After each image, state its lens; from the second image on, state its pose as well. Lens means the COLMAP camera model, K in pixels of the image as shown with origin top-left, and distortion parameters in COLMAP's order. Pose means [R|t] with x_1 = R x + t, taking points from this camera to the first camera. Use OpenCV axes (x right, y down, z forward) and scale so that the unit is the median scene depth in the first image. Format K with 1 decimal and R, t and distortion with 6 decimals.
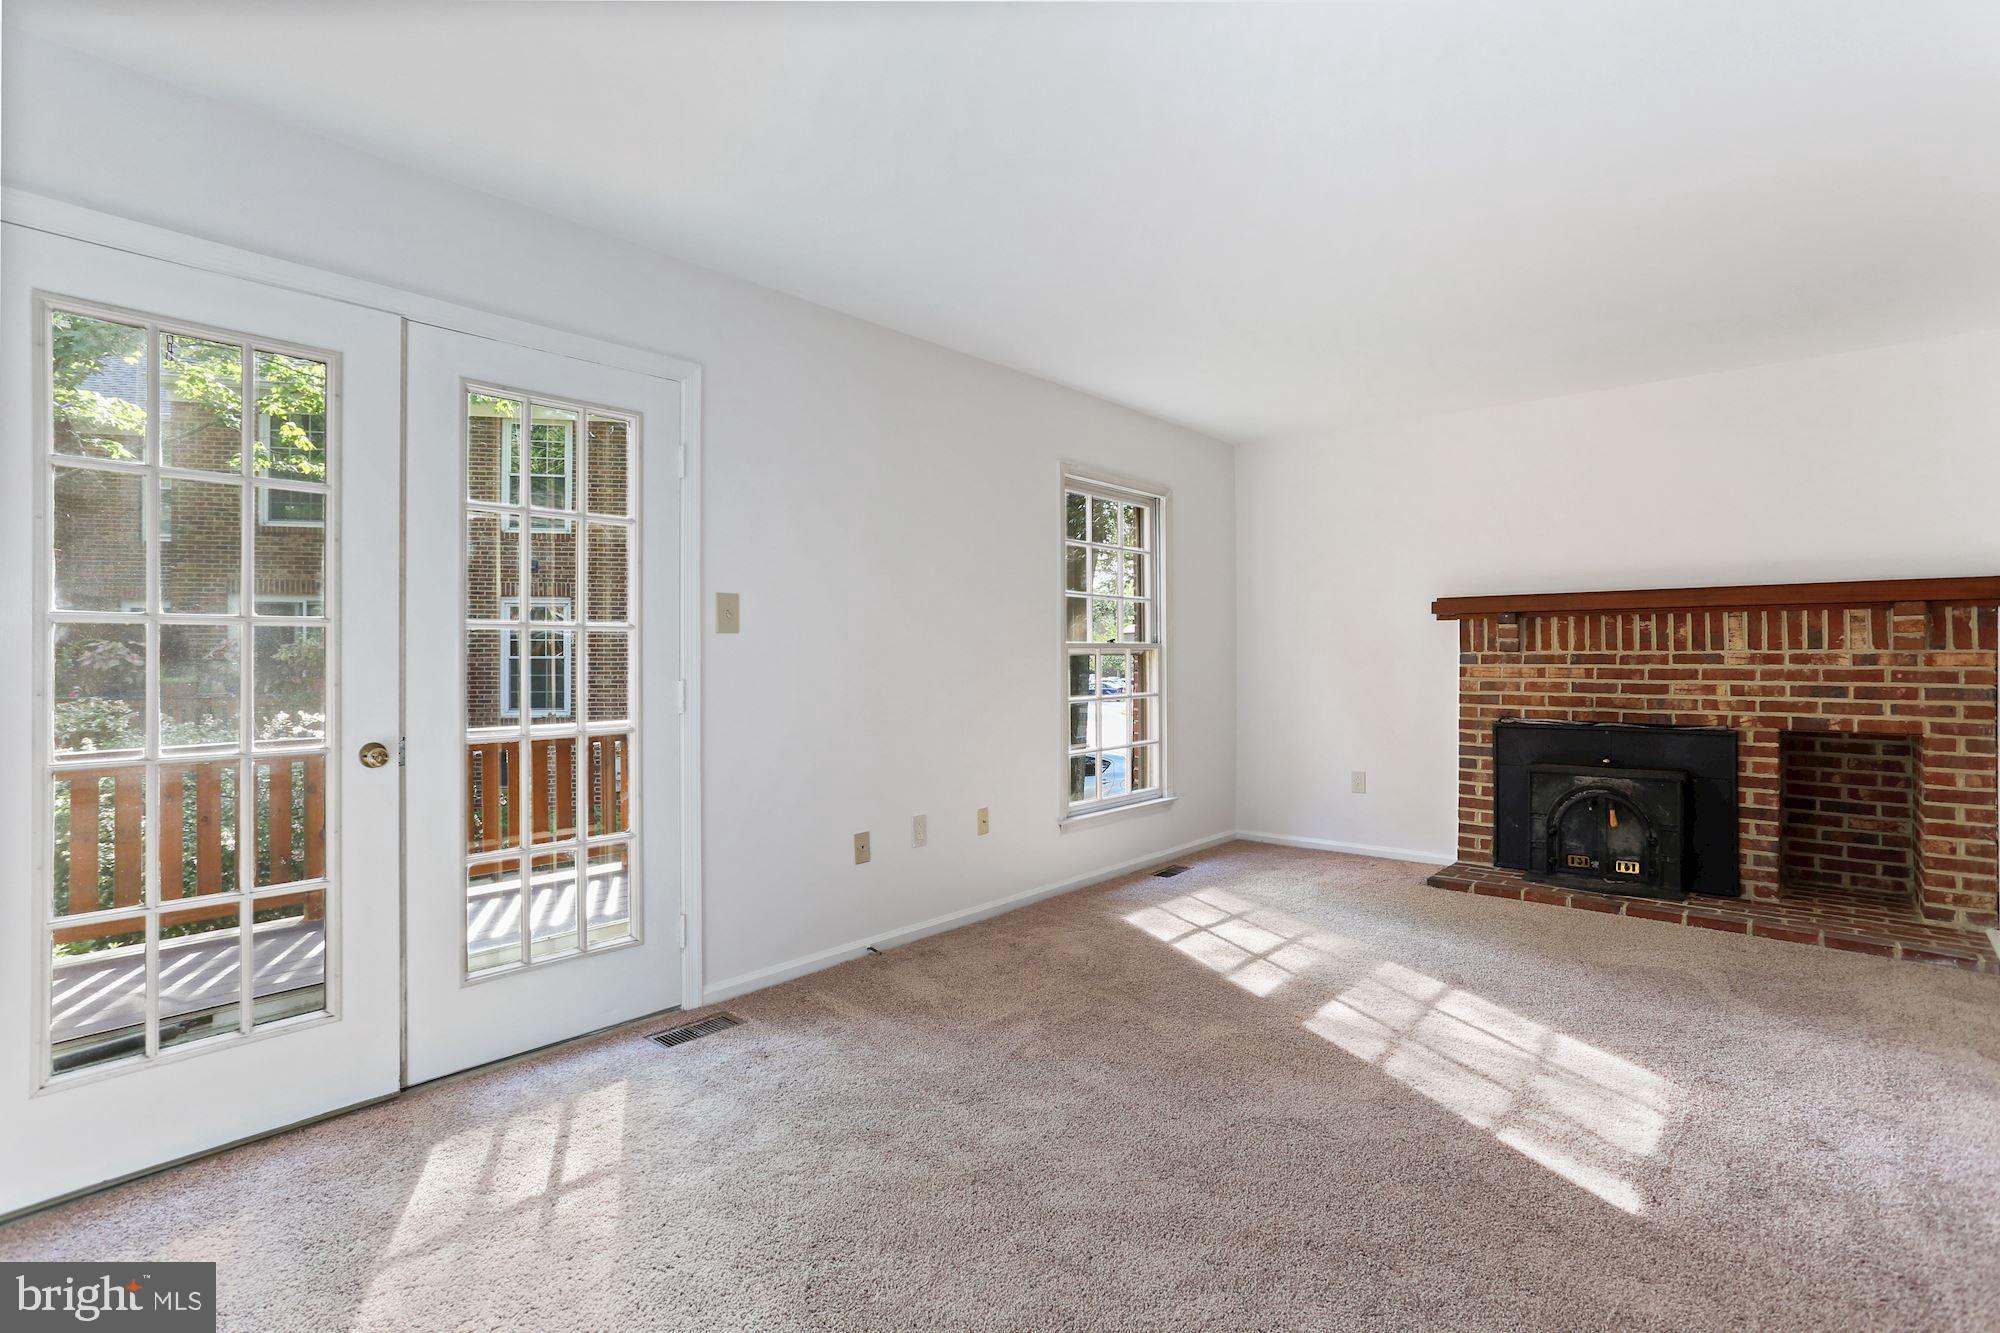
lens RADIAL K [[960.9, 0, 988.5], [0, 960.9, 654.9], [0, 0, 1]] dist [-0.047725, 0.031067]
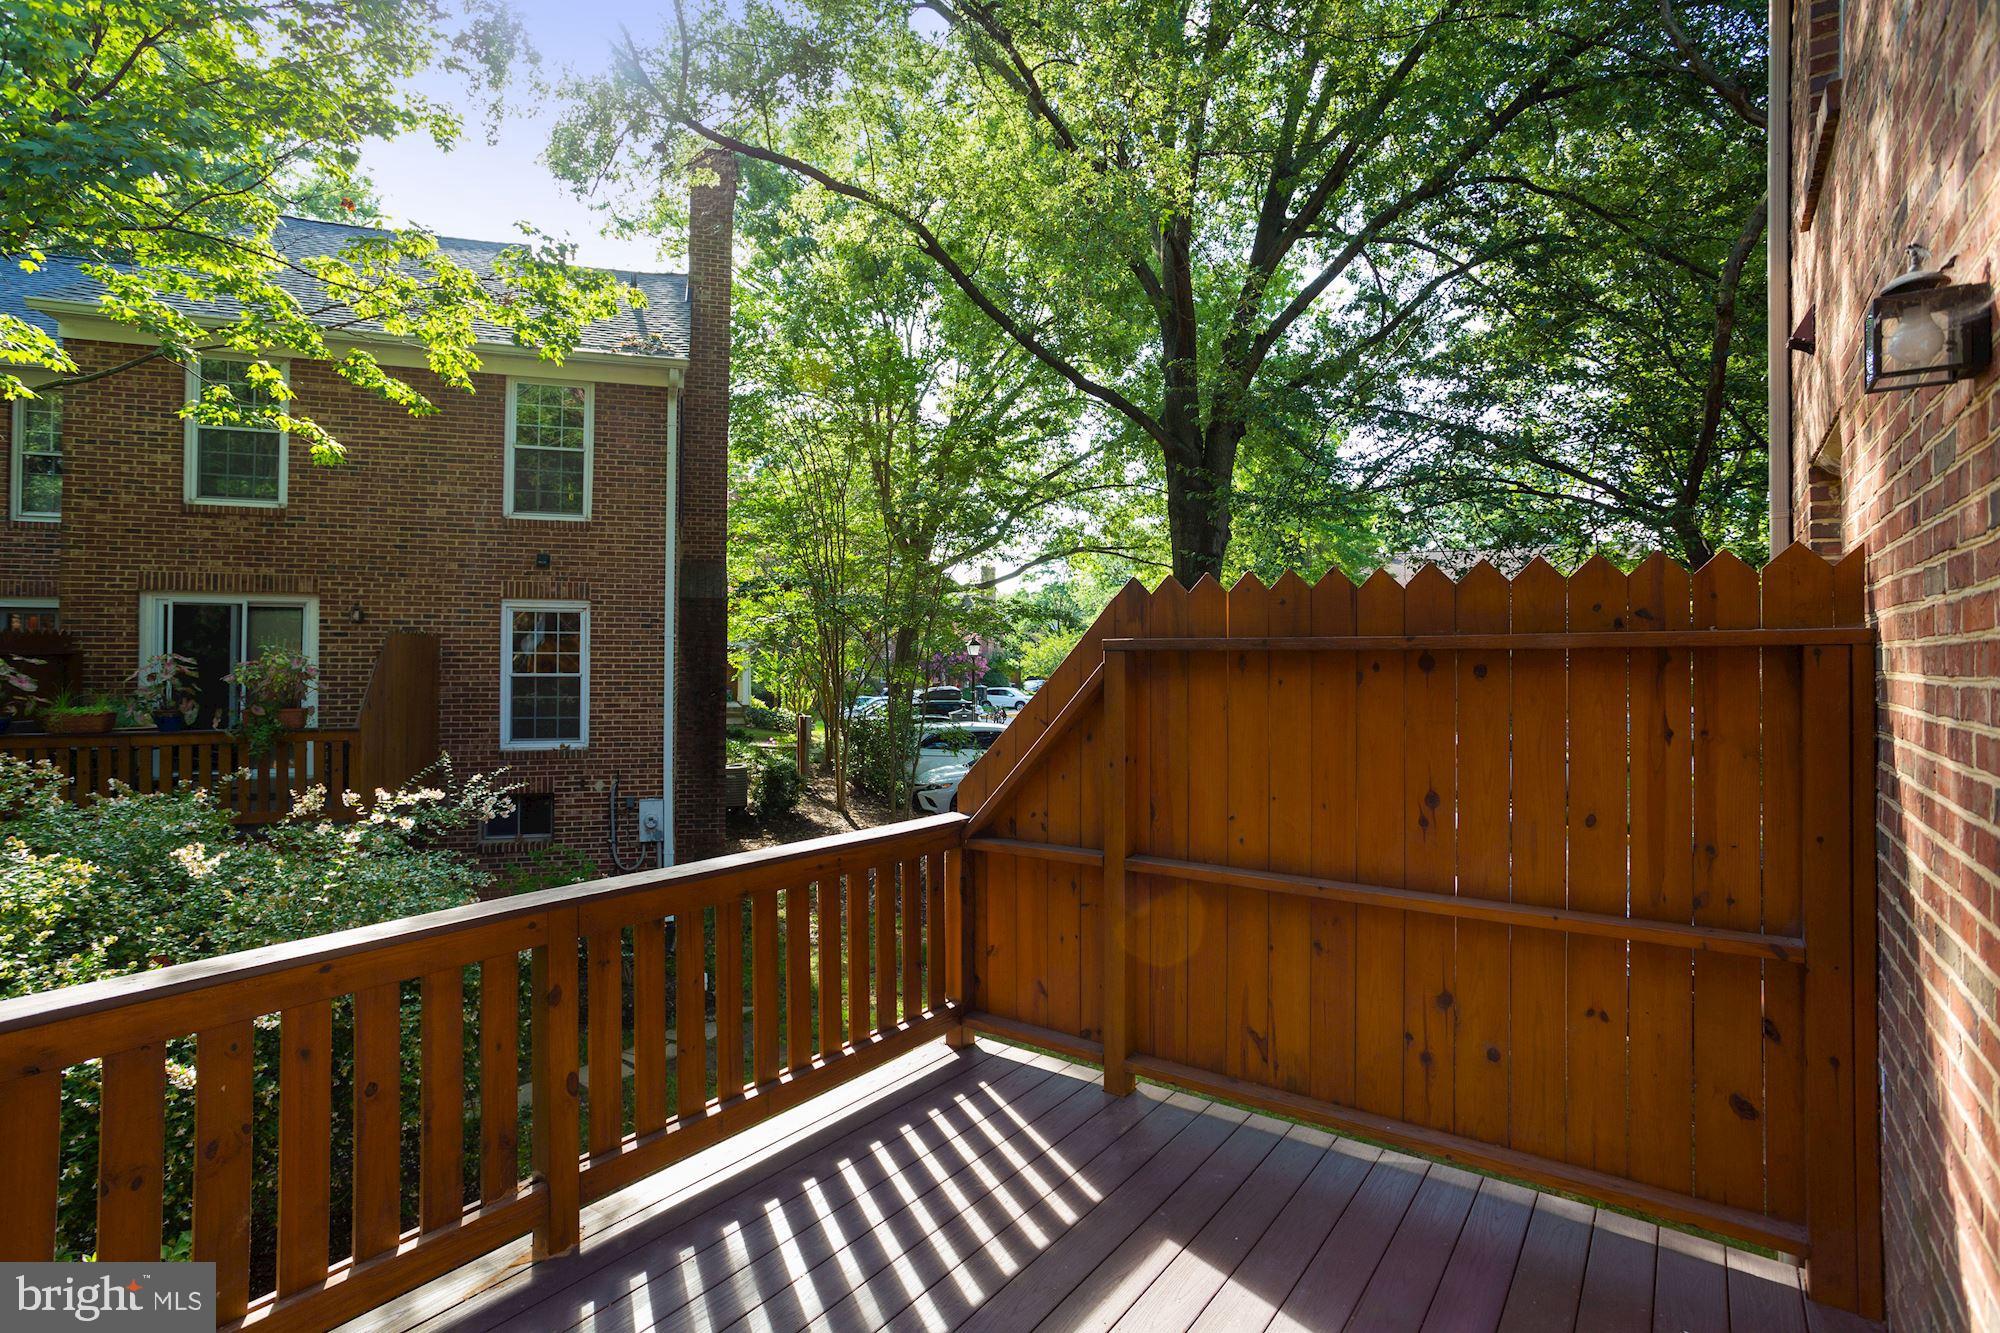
lens RADIAL K [[997.2, 0, 986.0], [0, 997.2, 640.3], [0, 0, 1]] dist [-0.064373, 0.050248]
pose [[0.996786, 0.004086, 0.080005, -0.128048], [-0.002802, 0.999866, -0.016155, -0.009943], [-0.080060, 0.015878, 0.996664, 0.107863]]
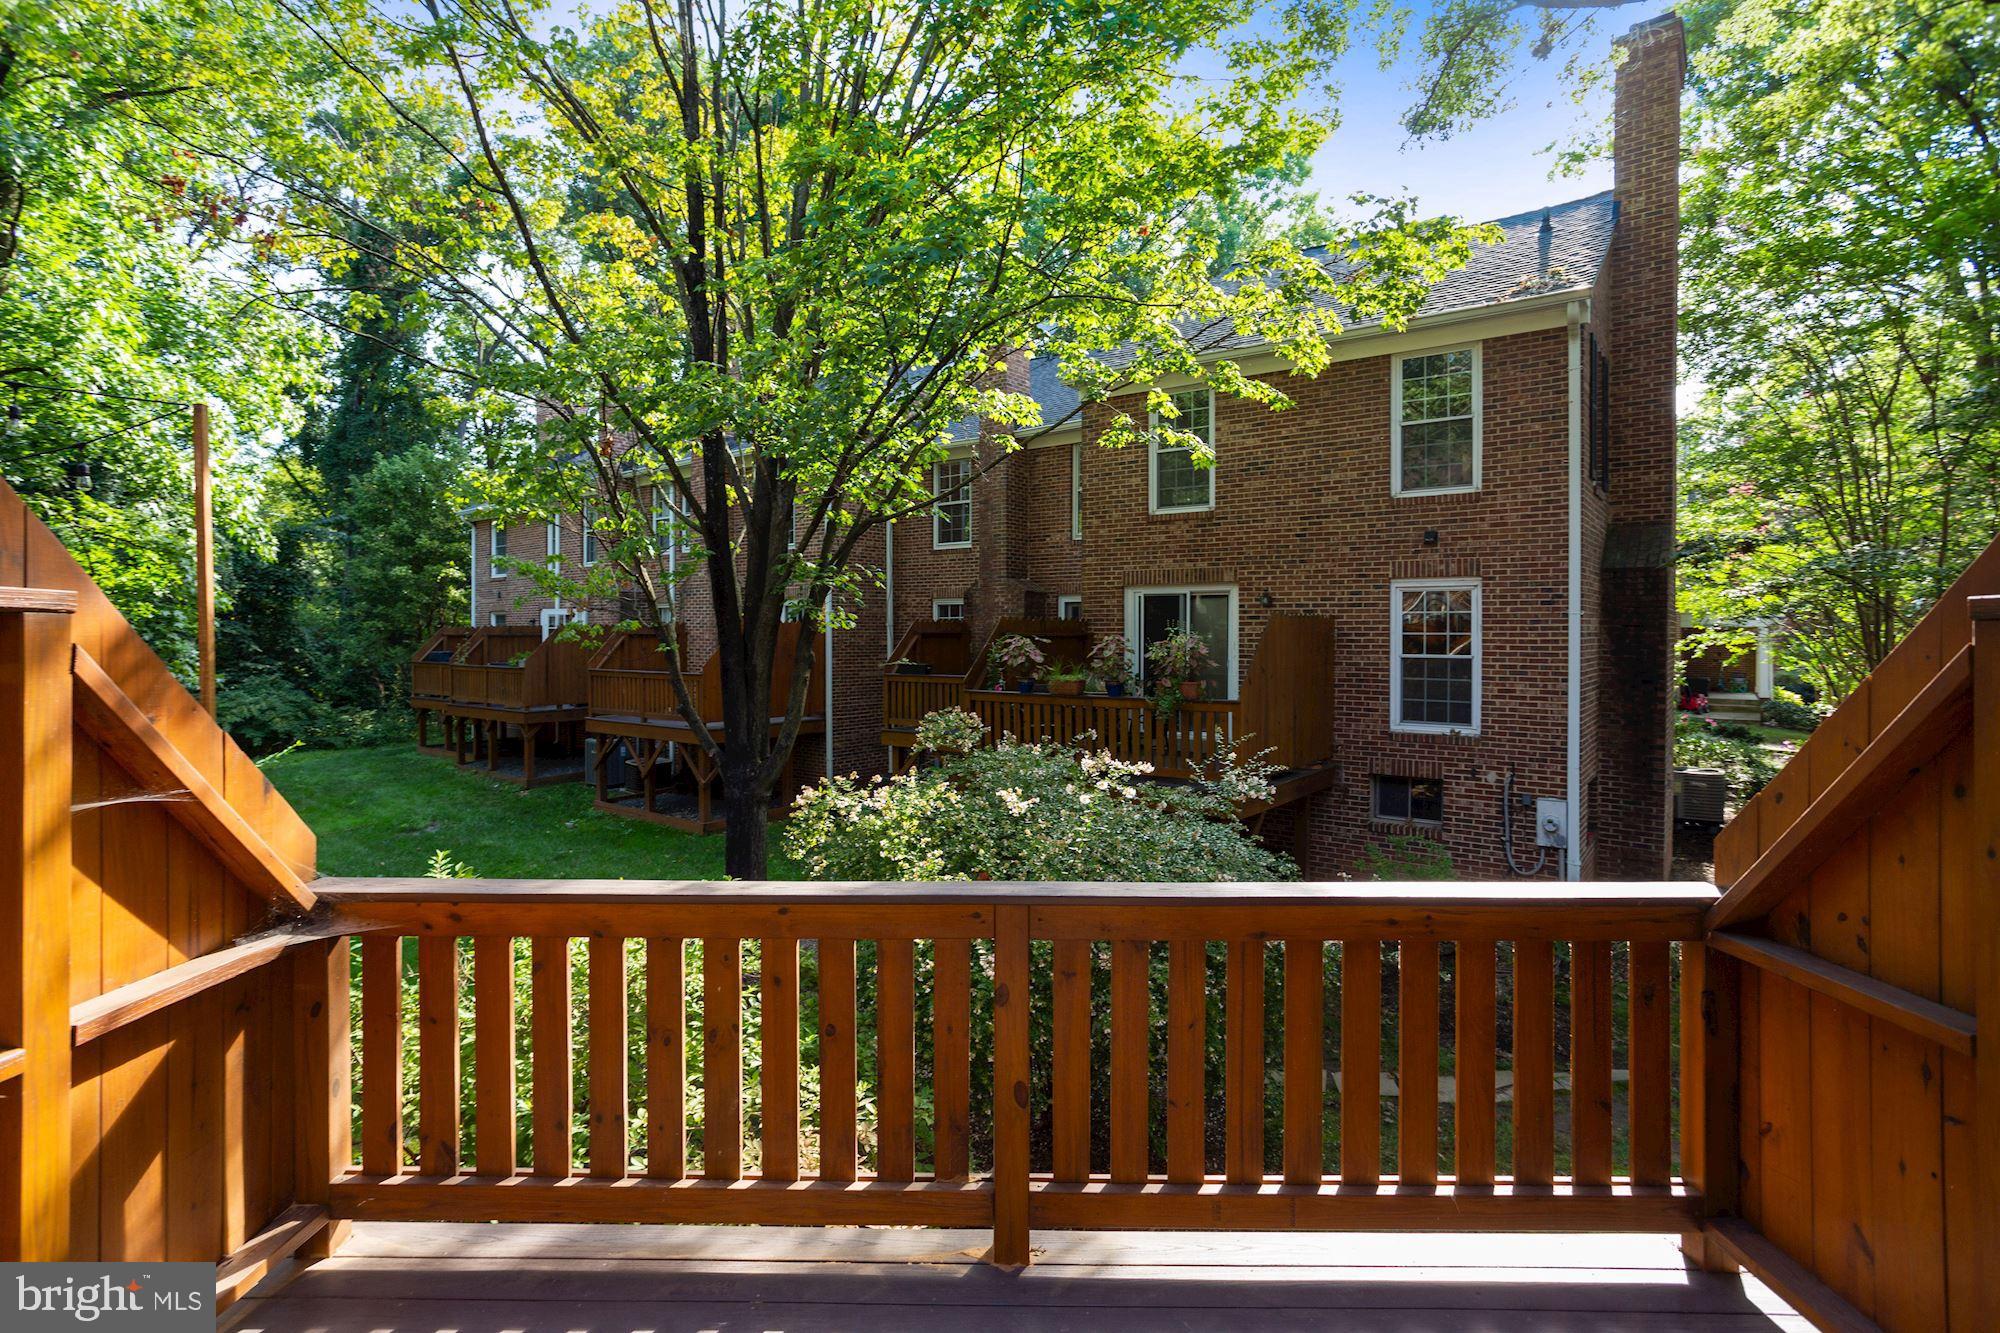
lens RADIAL K [[974.1, 0, 990.5], [0, 974.1, 633.6], [0, 0, 1]] dist [-0.047786, 0.031496]
pose [[0.645745, 0.000115, -0.763554, -0.082816], [-0.002107, 0.999996, -0.001632, -0.009570], [0.763551, 0.002663, 0.645742, 0.163849]]
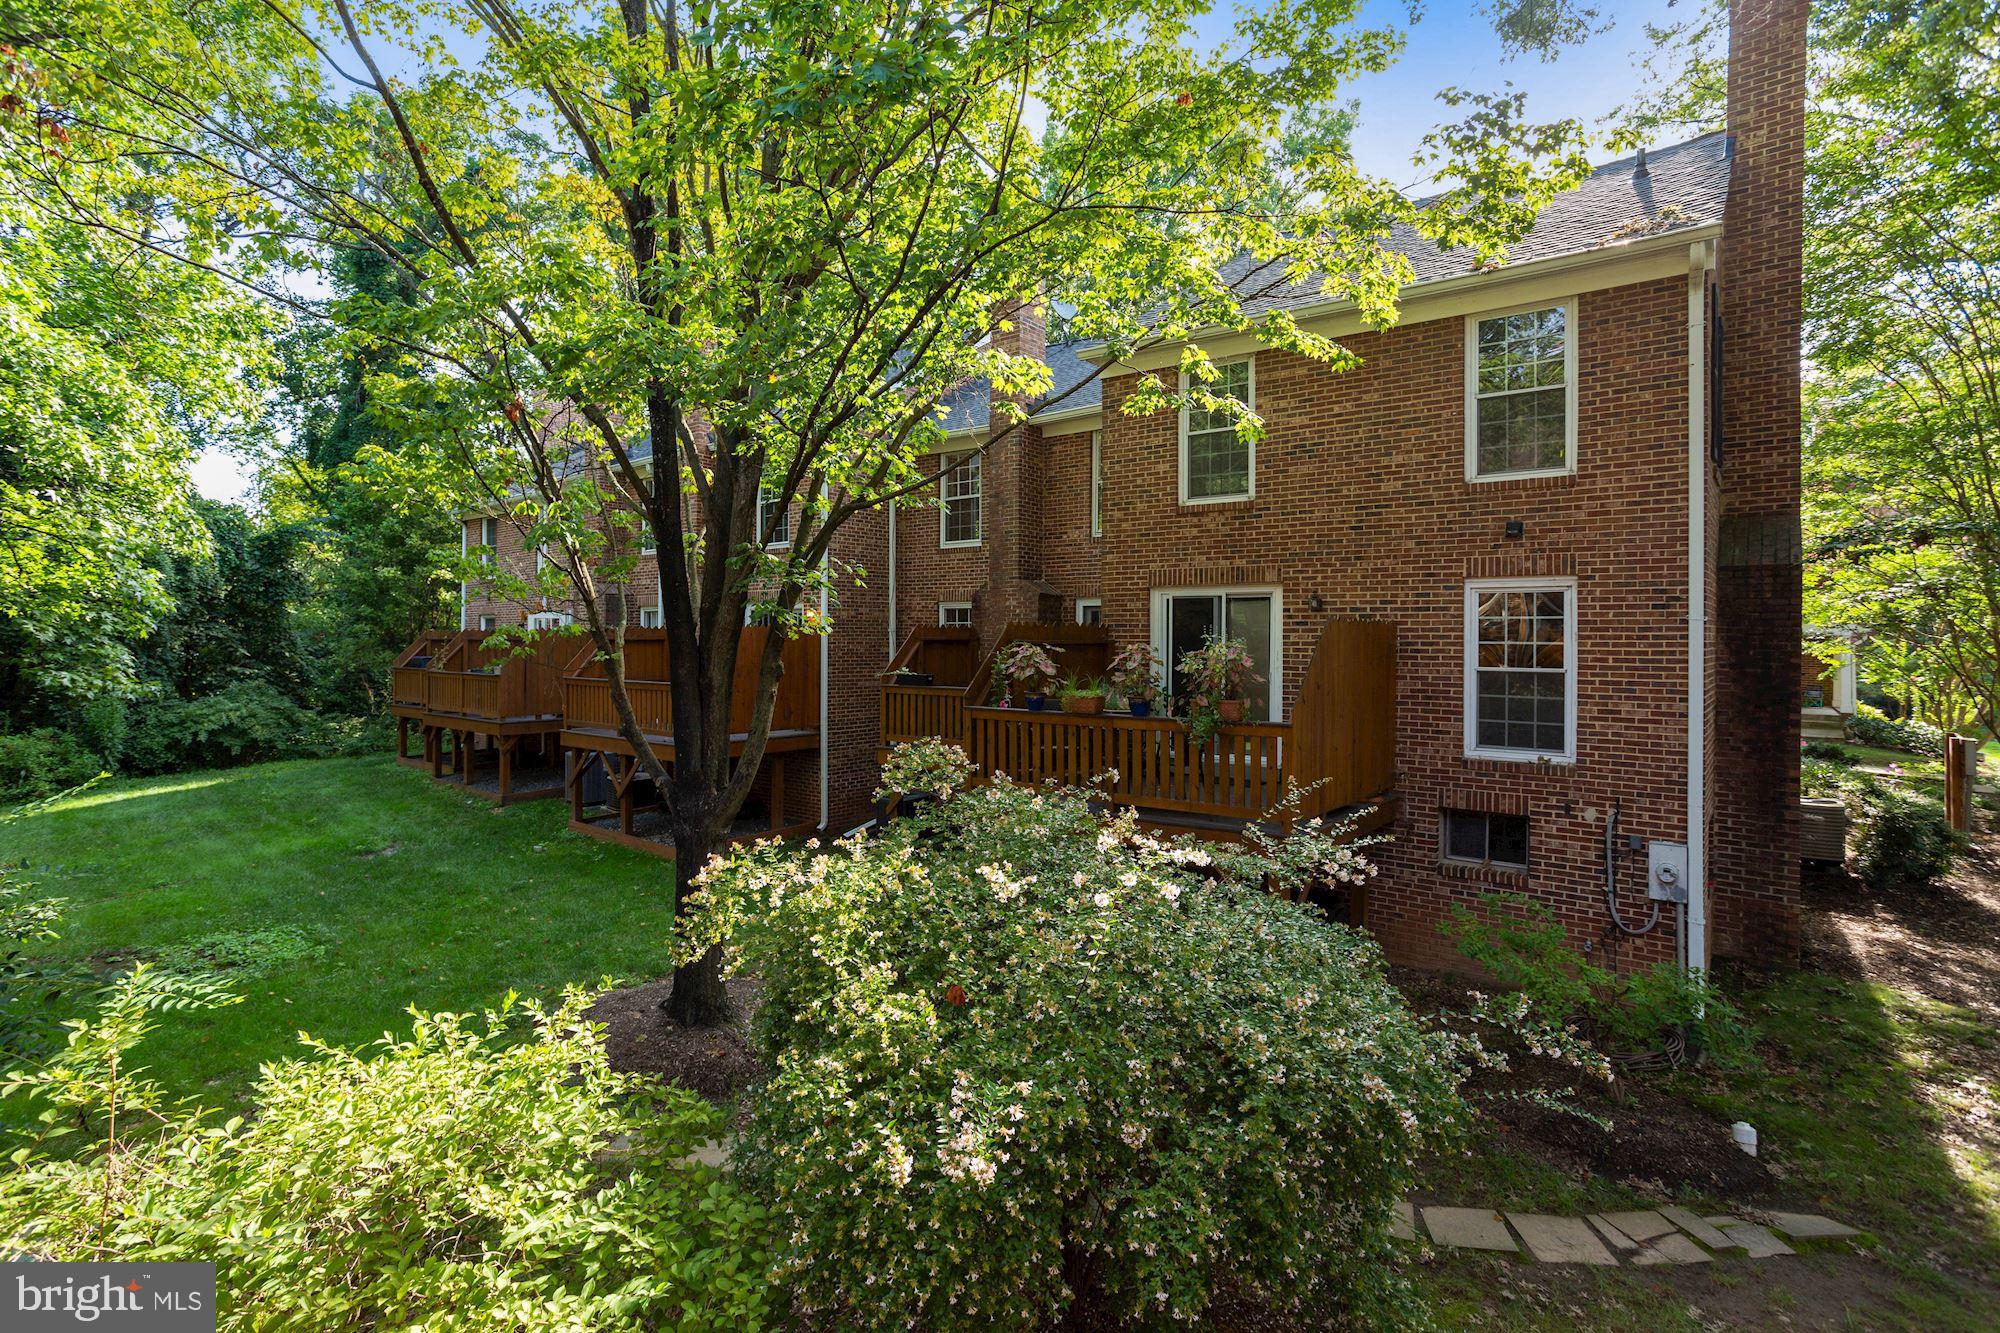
lens RADIAL K [[974.1, 0, 990.5], [0, 974.1, 633.6], [0, 0, 1]] dist [-0.047786, 0.031496]
pose [[0.629229, -0.002187, -0.777217, -0.140980], [-0.006008, 0.999952, -0.007678, -0.010454], [0.777197, 0.009500, 0.629186, 0.224454]]
